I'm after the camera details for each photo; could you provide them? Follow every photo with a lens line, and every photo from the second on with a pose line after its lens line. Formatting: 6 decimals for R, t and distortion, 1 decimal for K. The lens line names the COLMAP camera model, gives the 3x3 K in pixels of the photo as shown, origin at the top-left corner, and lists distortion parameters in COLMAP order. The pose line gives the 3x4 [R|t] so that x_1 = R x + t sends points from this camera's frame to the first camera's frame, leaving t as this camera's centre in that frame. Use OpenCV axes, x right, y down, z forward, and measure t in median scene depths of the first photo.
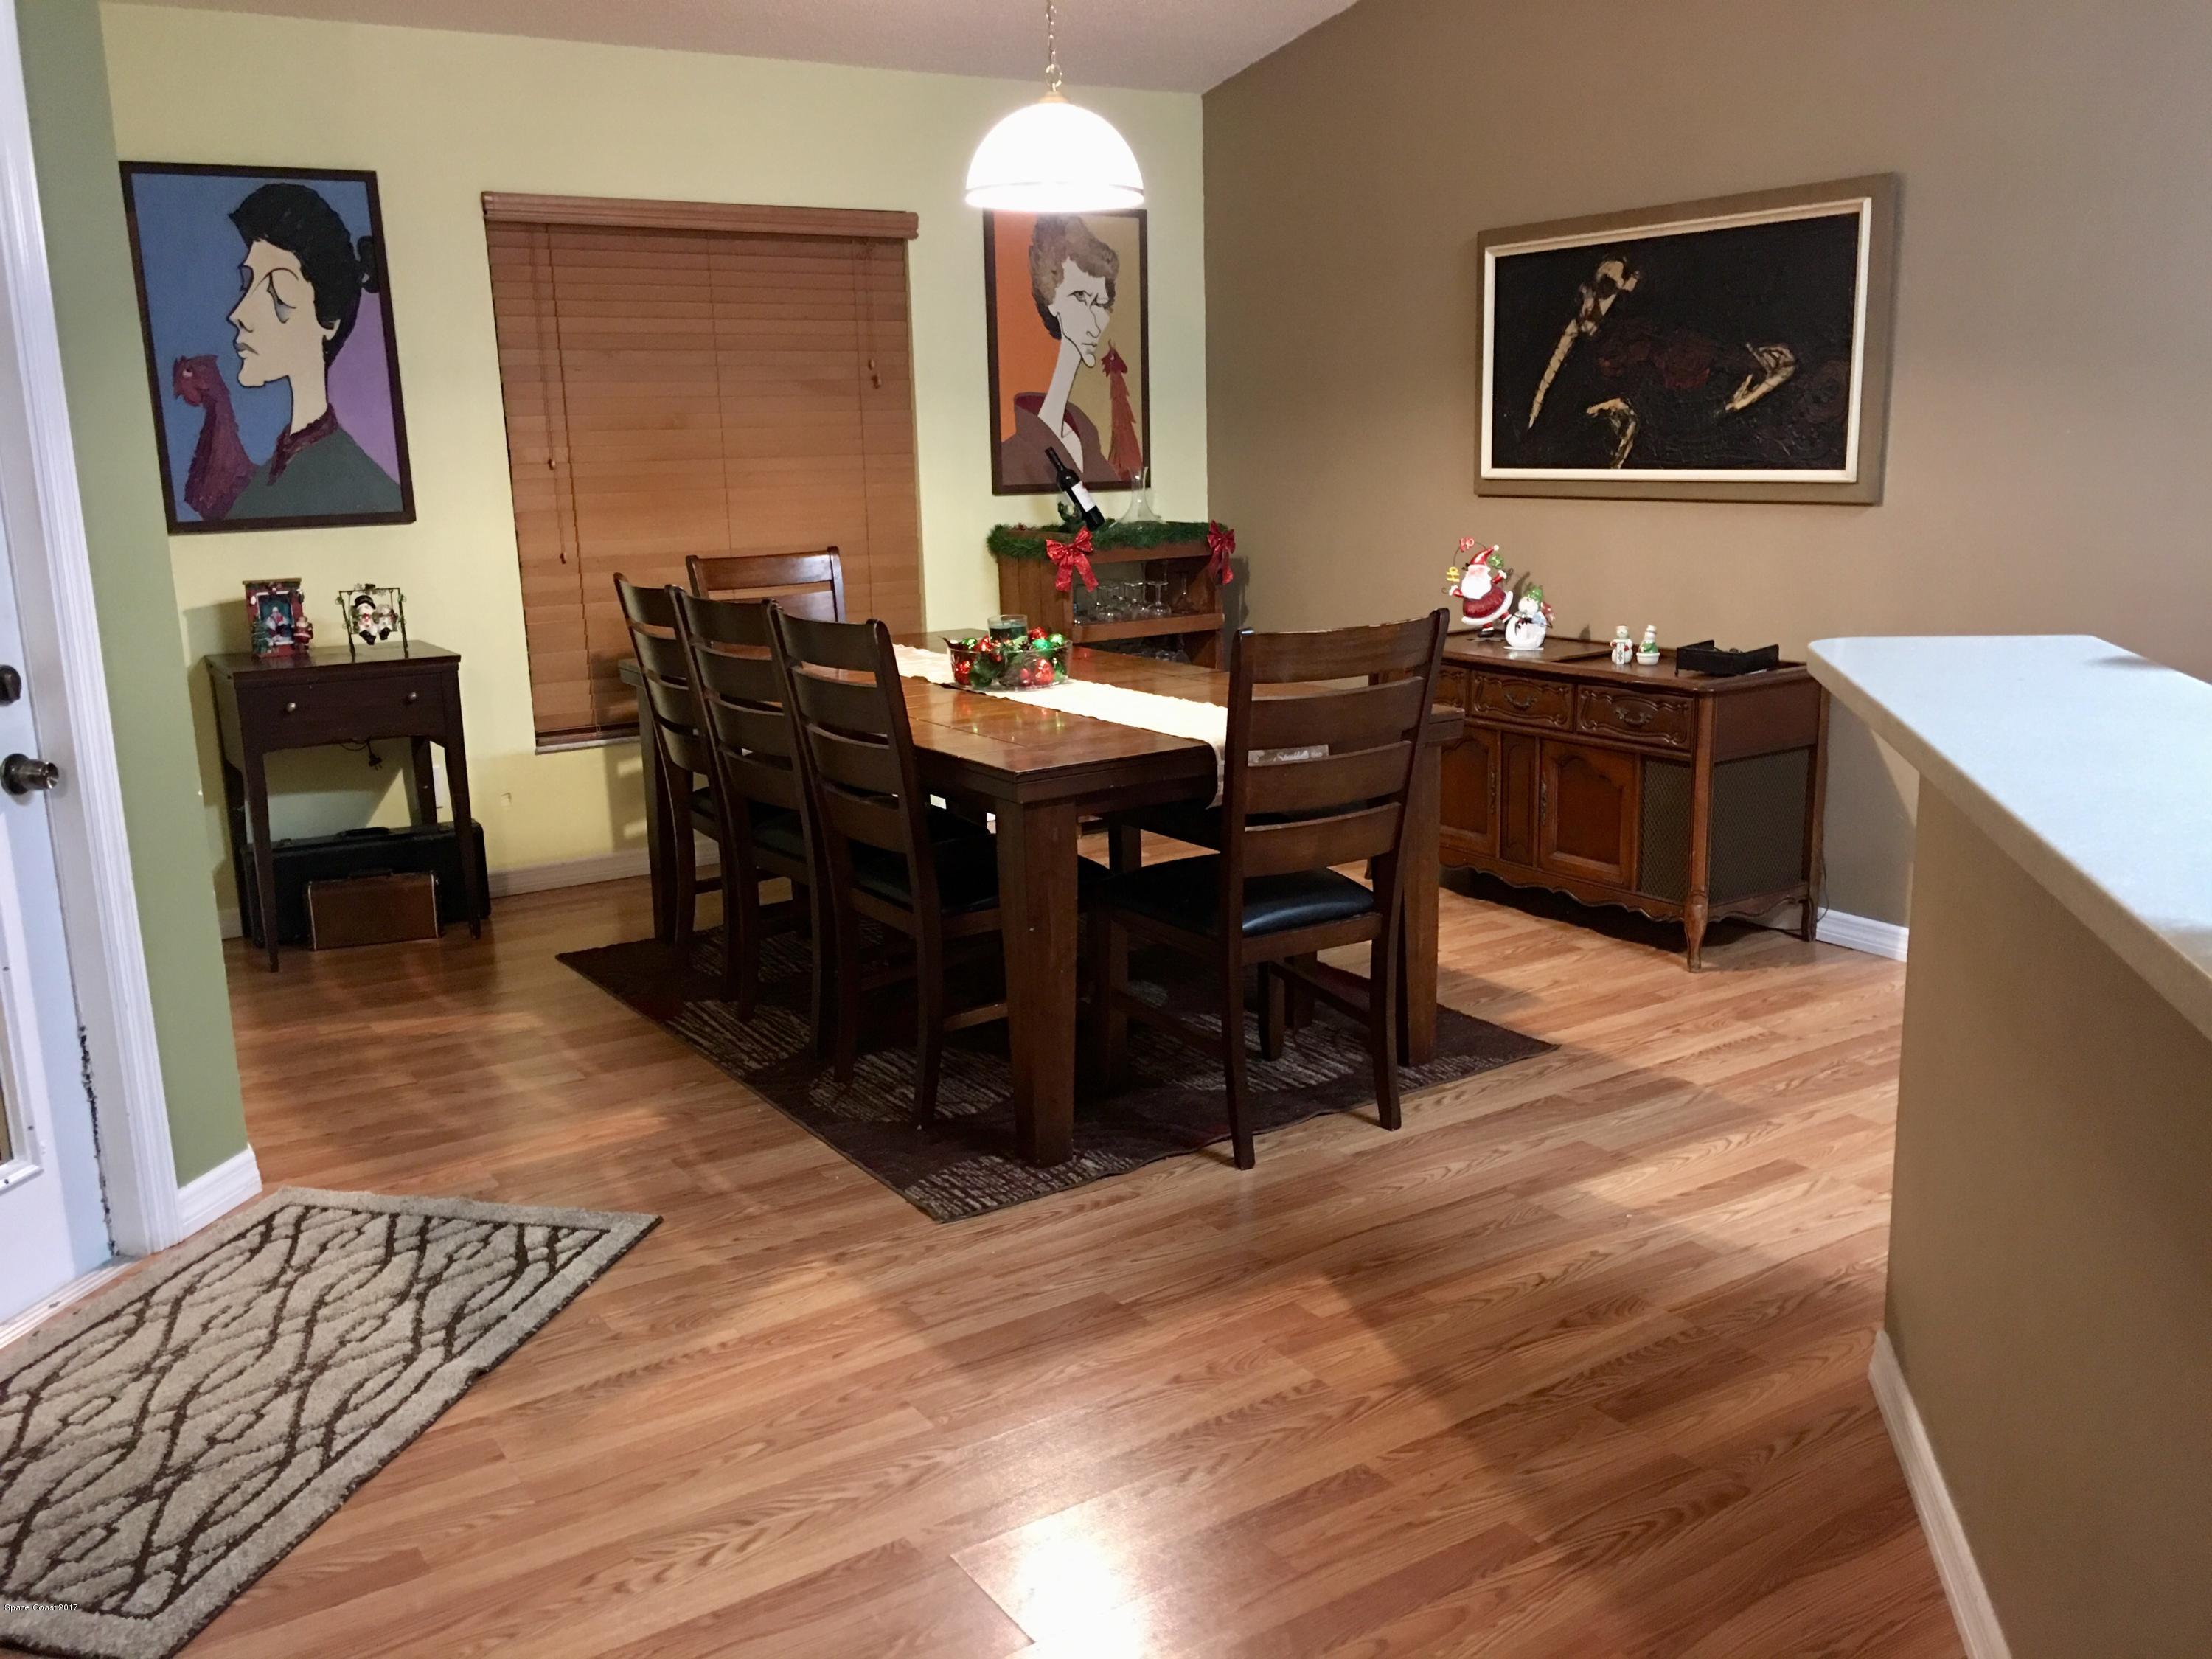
lens RADIAL K [[1862.5, 0, 1106.3], [0, 1862.5, 846.3], [0, 0, 1]] dist [0.012731, -0.012716]
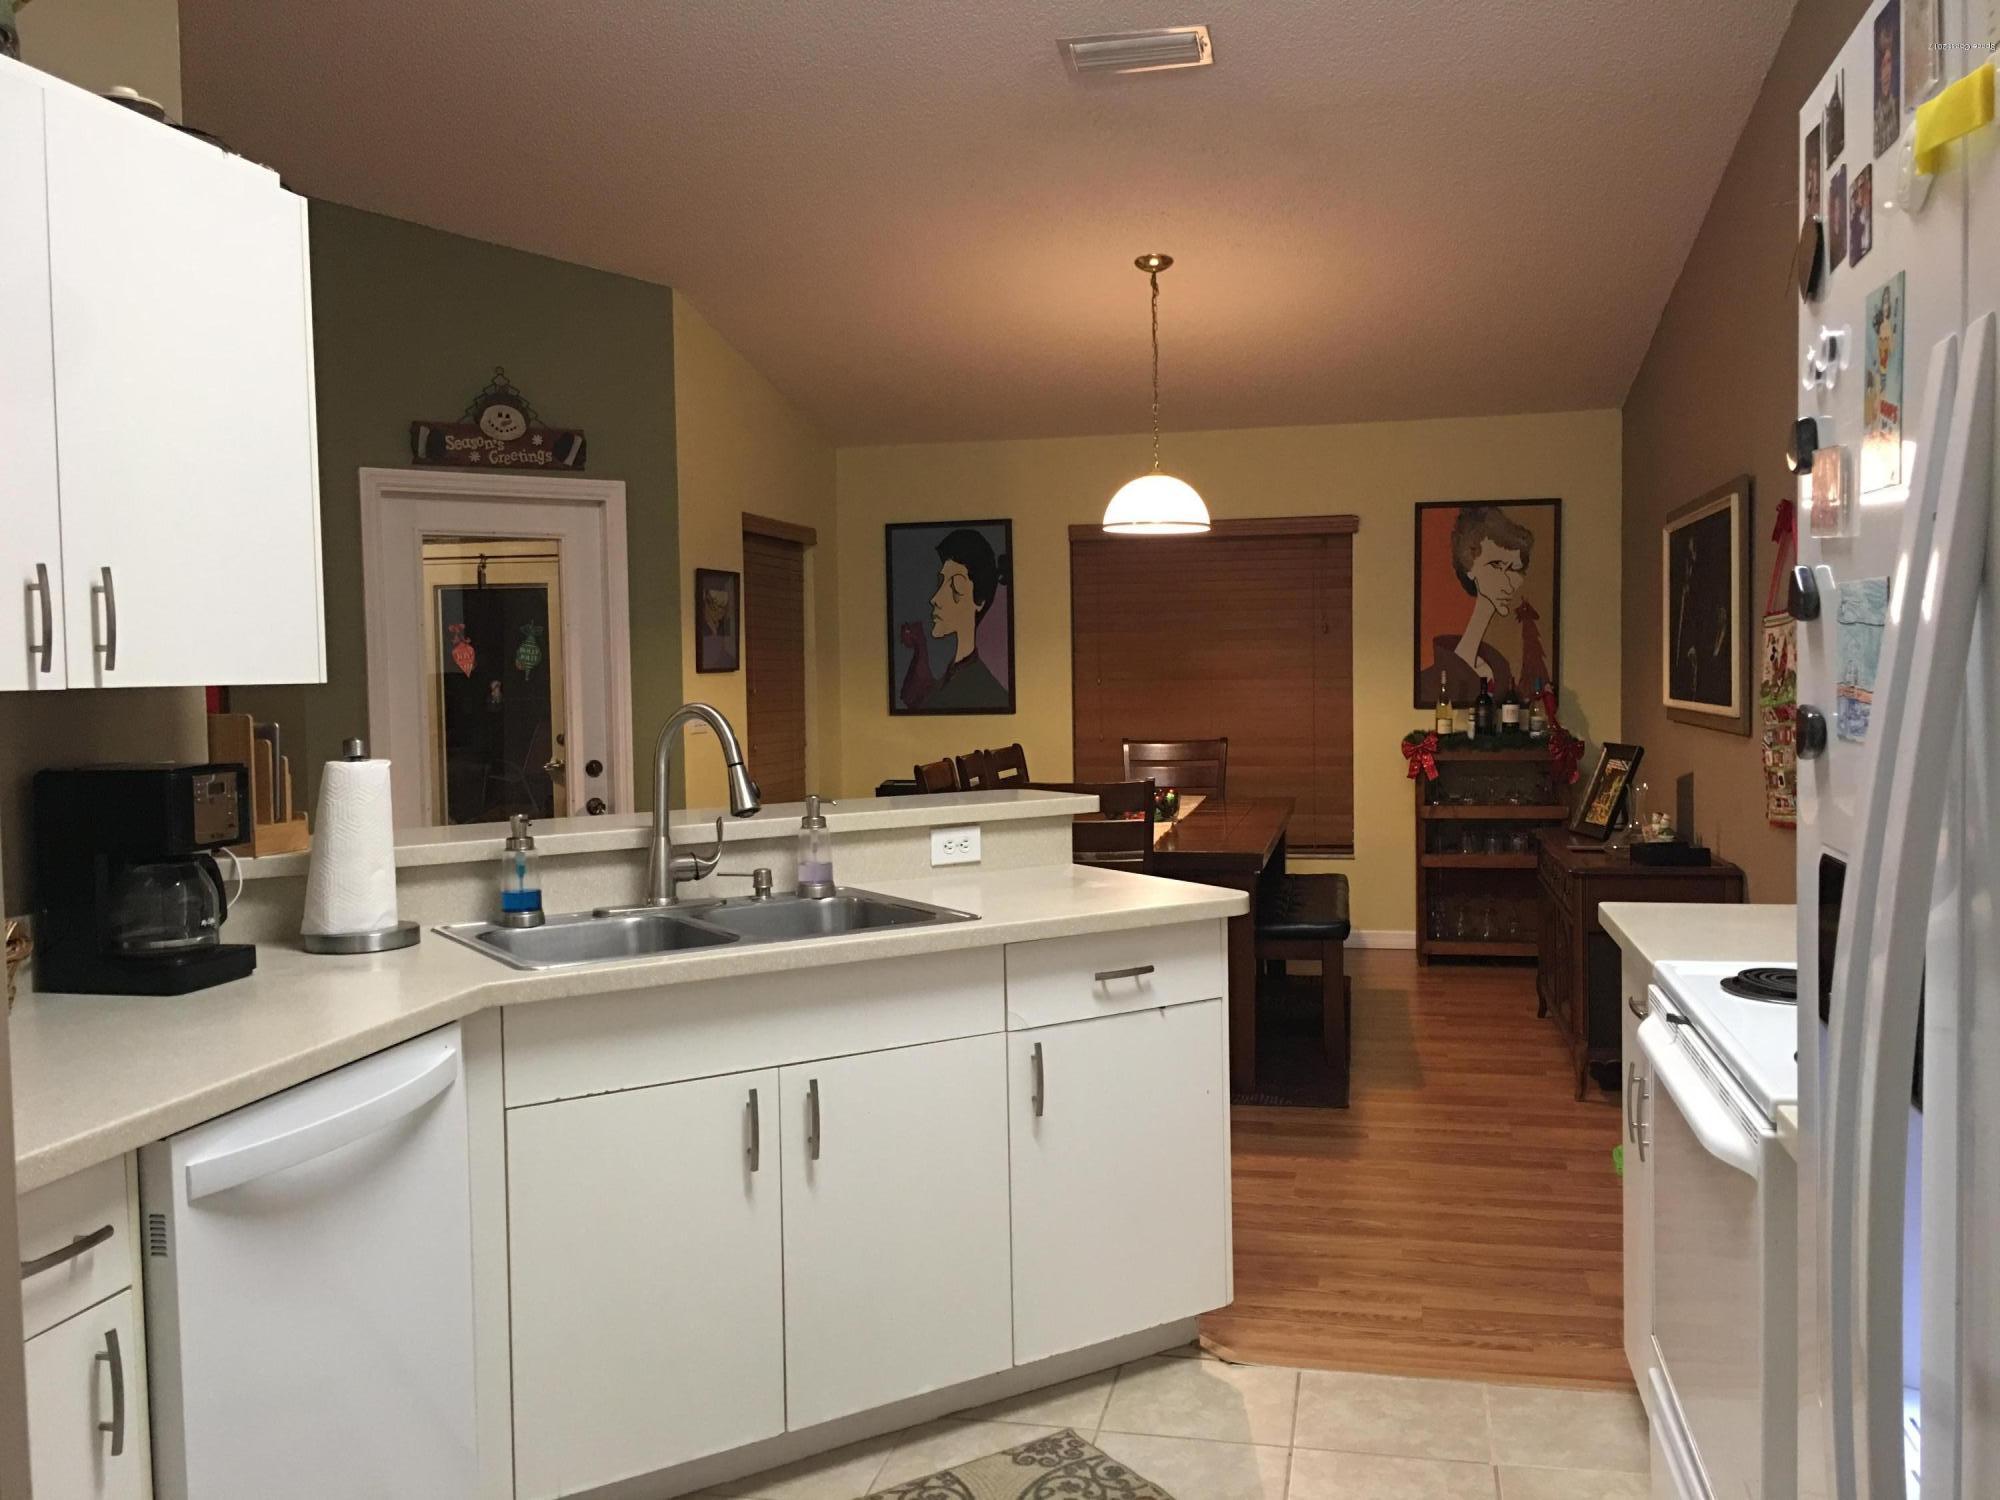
lens RADIAL K [[1684.0, 0, 1002.5], [0, 1684.0, 740.5], [0, 0, 1]] dist [0.012731, -0.012716]
pose [[0.700067, 0.043767, -0.712734, 0.746677], [-0.156110, 0.983356, -0.092951, -0.003516], [0.696804, 0.176337, 0.695248, -0.082833]]
